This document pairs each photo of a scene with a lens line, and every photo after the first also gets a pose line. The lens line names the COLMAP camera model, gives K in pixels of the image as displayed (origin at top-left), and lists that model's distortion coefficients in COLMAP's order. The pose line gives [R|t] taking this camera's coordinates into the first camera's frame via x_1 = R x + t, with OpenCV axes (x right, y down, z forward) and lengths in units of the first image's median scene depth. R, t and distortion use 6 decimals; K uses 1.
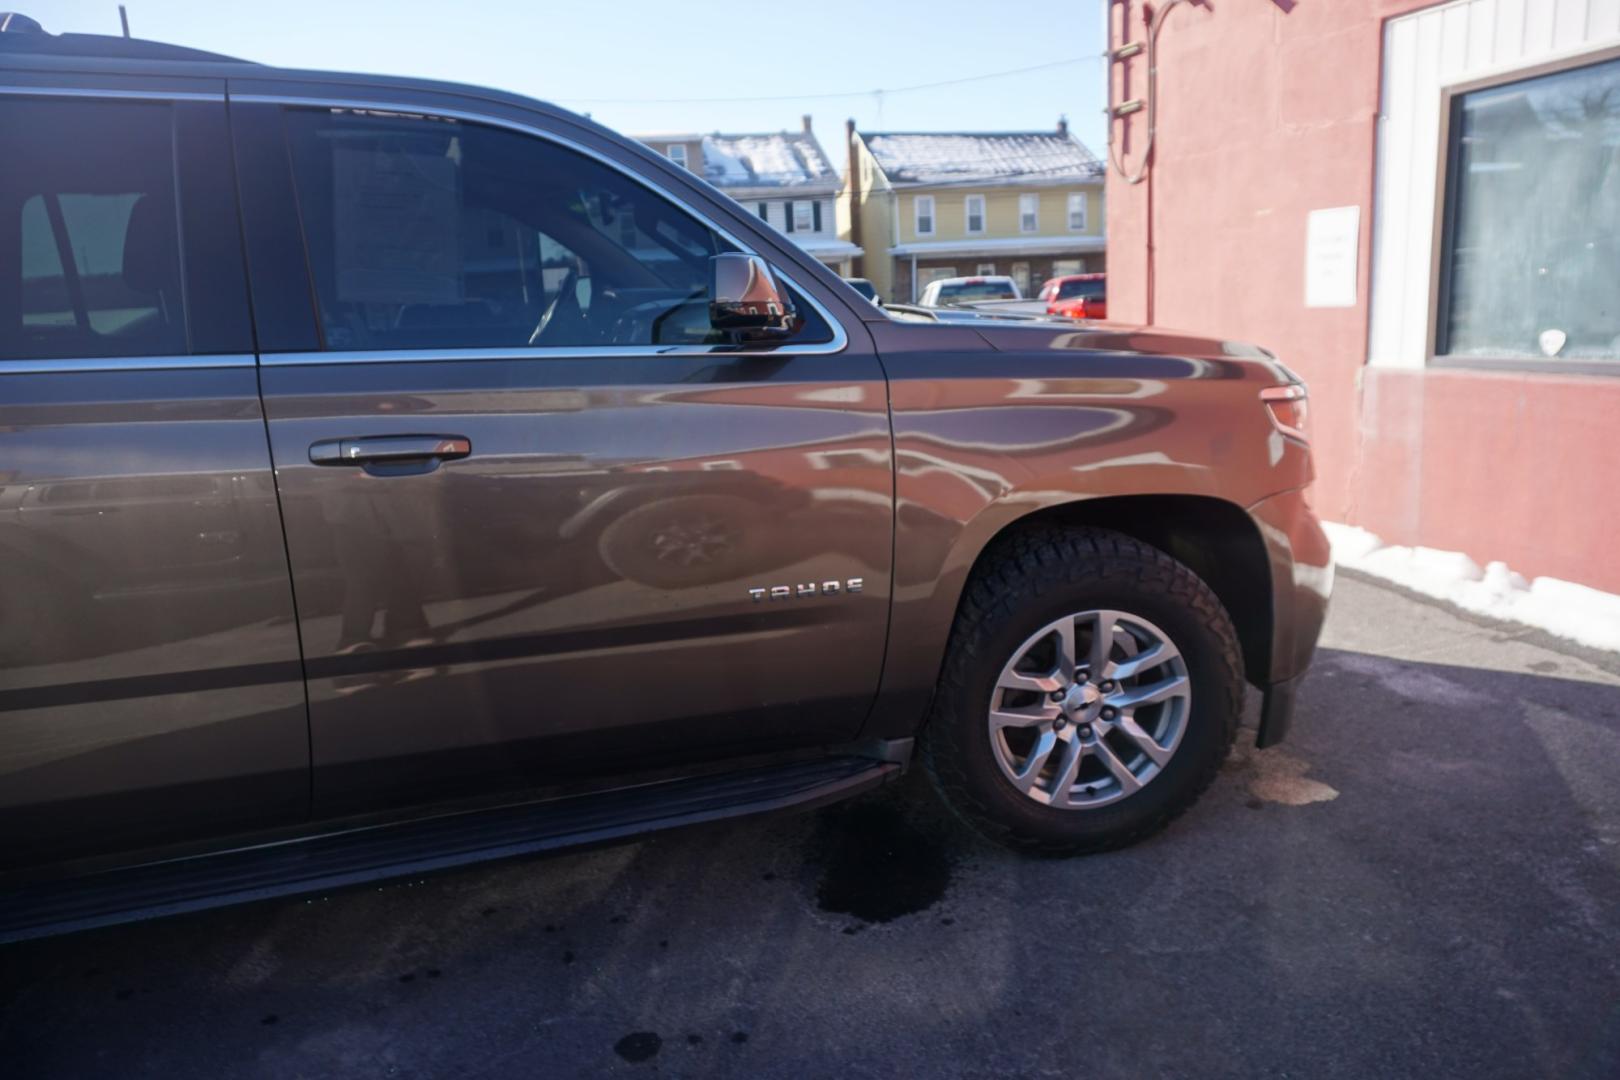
lens RADIAL K [[1102.0, 0, 810.0], [0, 1102.0, 540.0], [0, 0, 1]] dist [-0.042320, 0.036453]
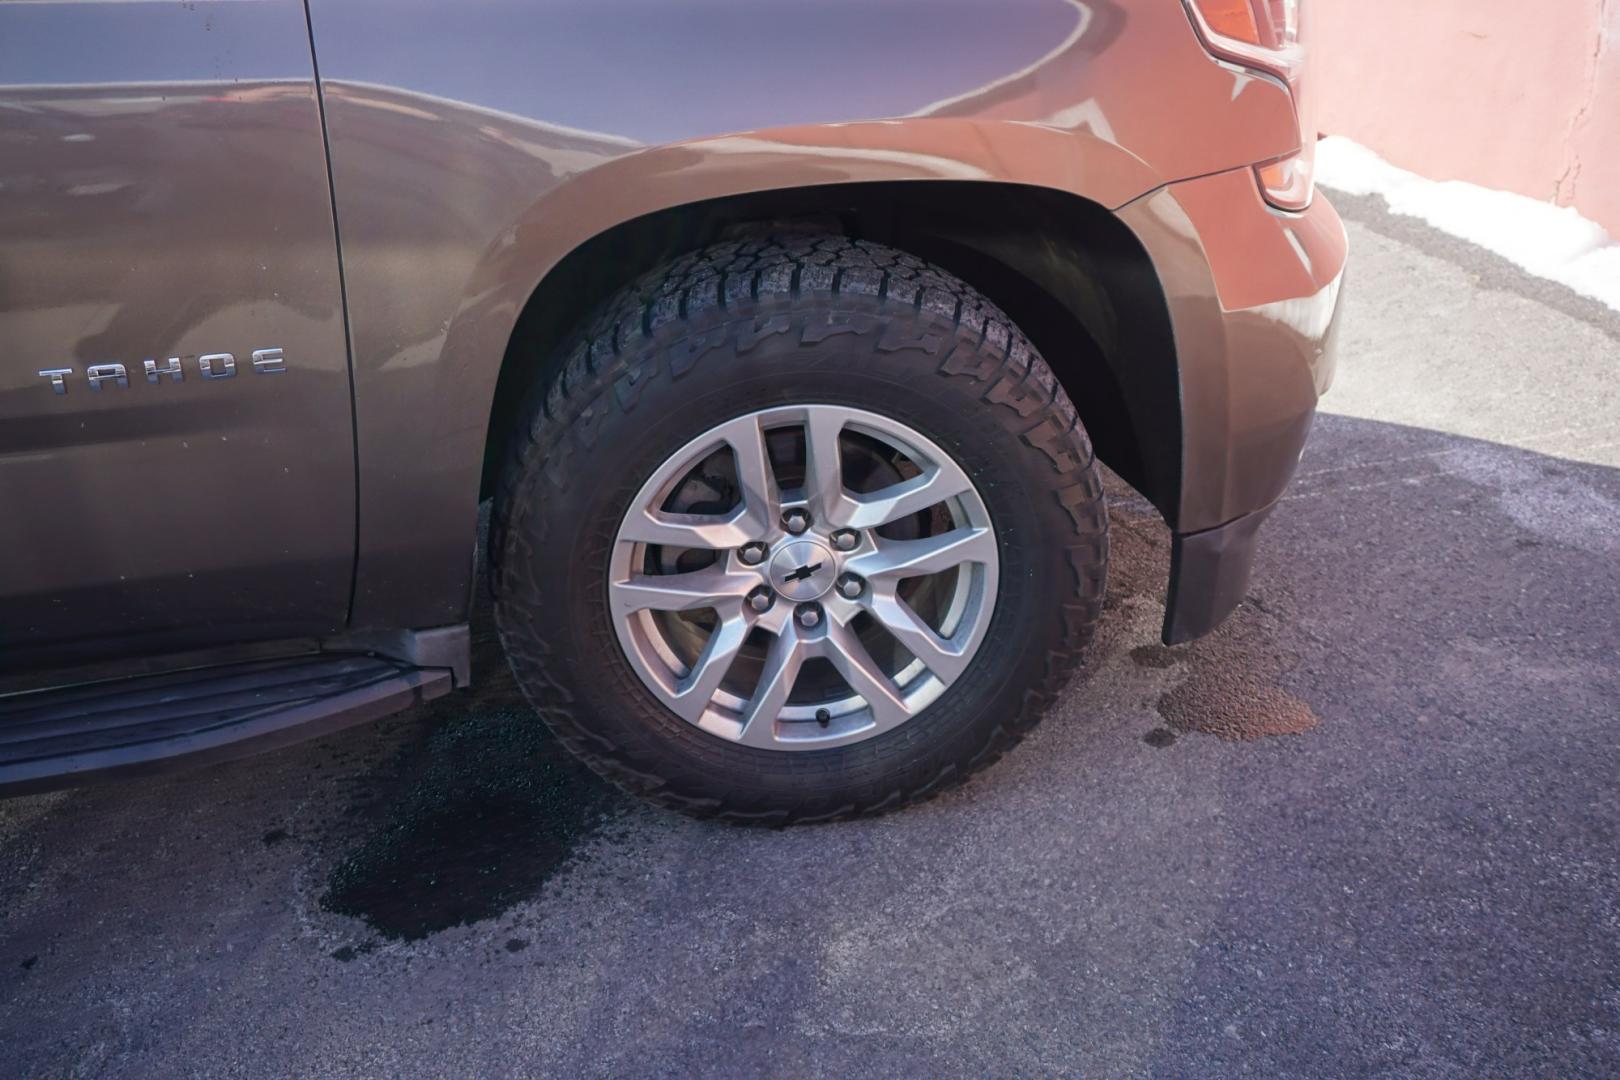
lens RADIAL K [[1557.9, 0, 810.0], [0, 1557.9, 540.0], [0, 0, 1]] dist [-0.008299, 0.001862]
pose [[0.997743, 0.027791, -0.061130, 0.300778], [-0.013321, 0.974162, 0.225458, -0.039669], [0.065816, -0.224135, 0.972333, 0.251580]]
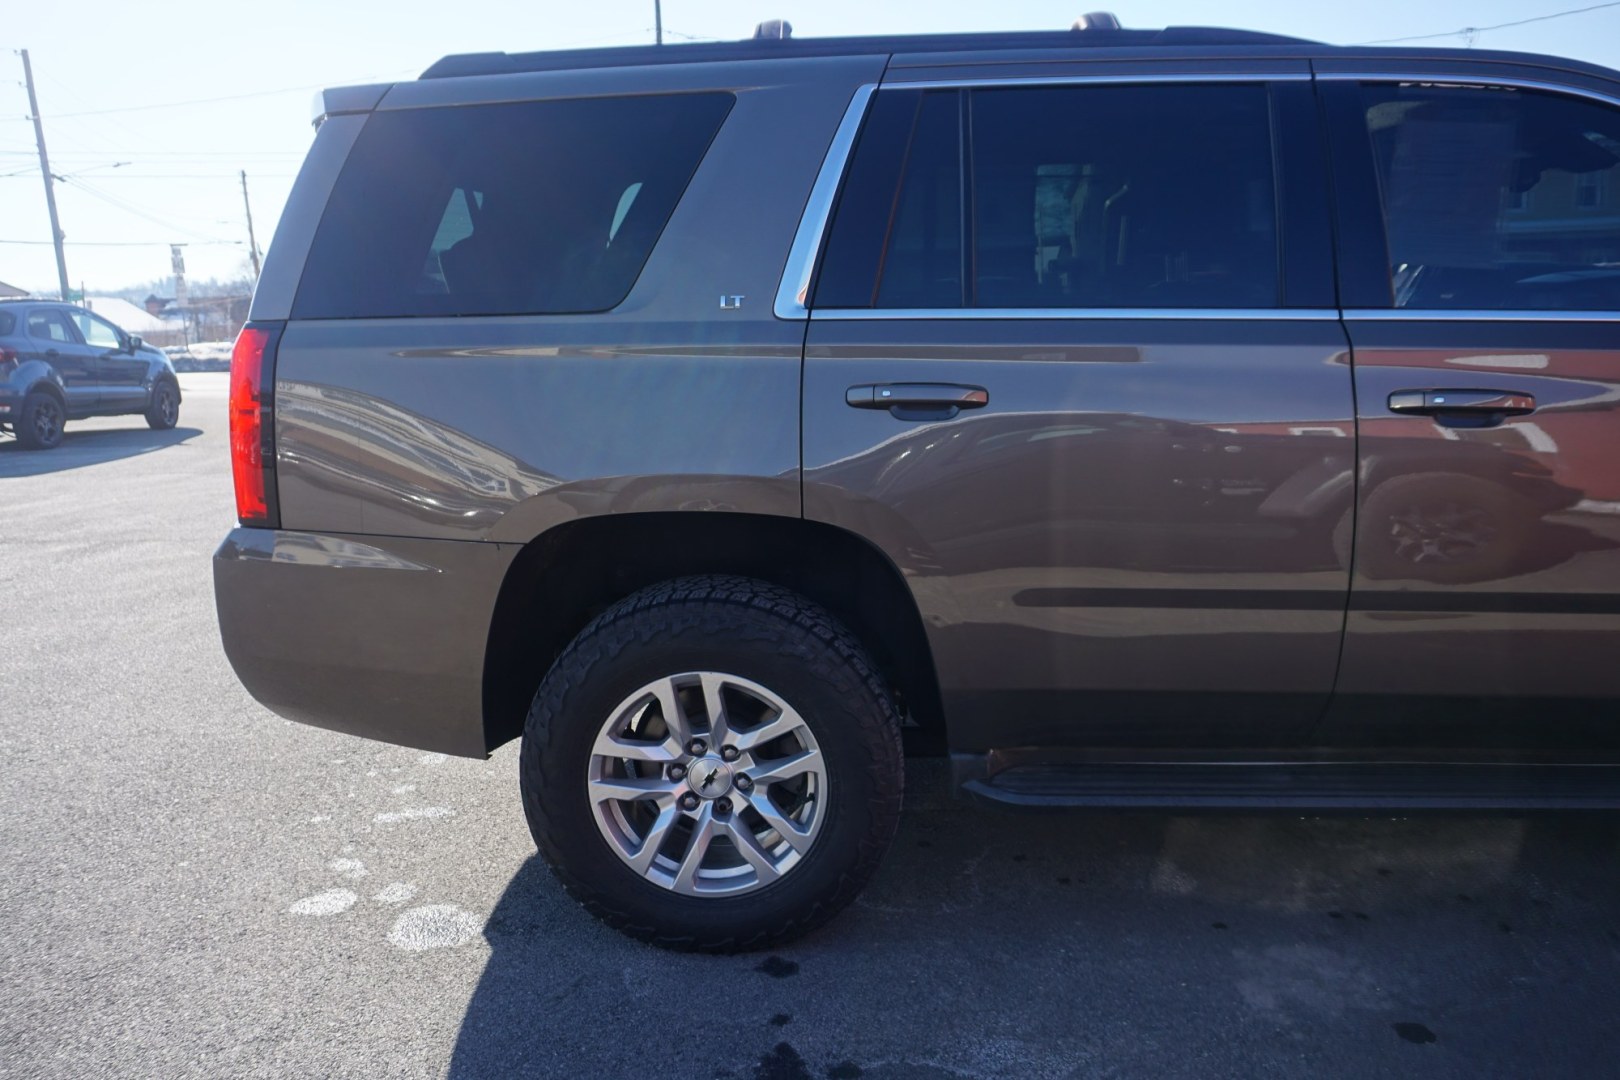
lens RADIAL K [[1233.9, 0, 802.4], [0, 1233.9, 540.0], [0, 0, 1]] dist [-0.025411, 0.014388]
pose [[0.924538, 0.089585, -0.370410, -0.390219], [-0.092580, 0.995658, 0.009724, 0.072582], [0.369673, 0.025303, 0.928817, -0.249808]]
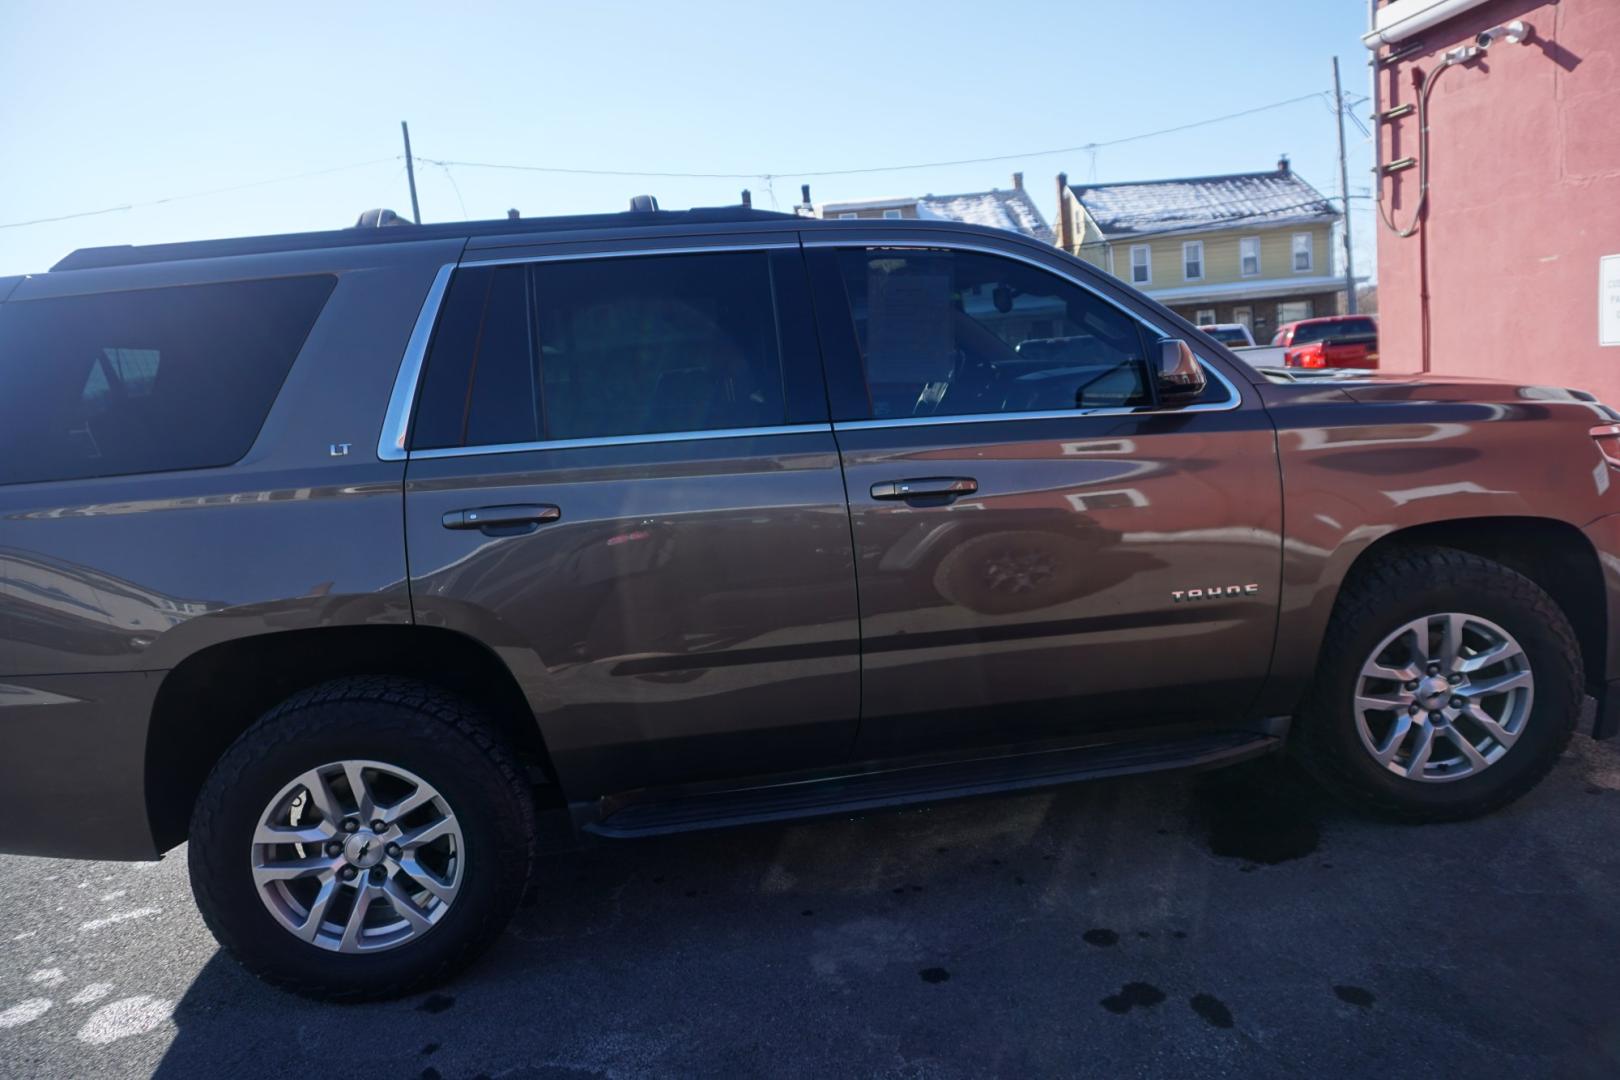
lens RADIAL K [[1102.0, 0, 810.0], [0, 1102.0, 540.0], [0, 0, 1]] dist [-0.042320, 0.036453]
pose [[0.983141, -0.011910, -0.182458, -0.202474], [0.002841, 0.998751, -0.049888, 0.039970], [0.182825, 0.048528, 0.981947, -0.301247]]
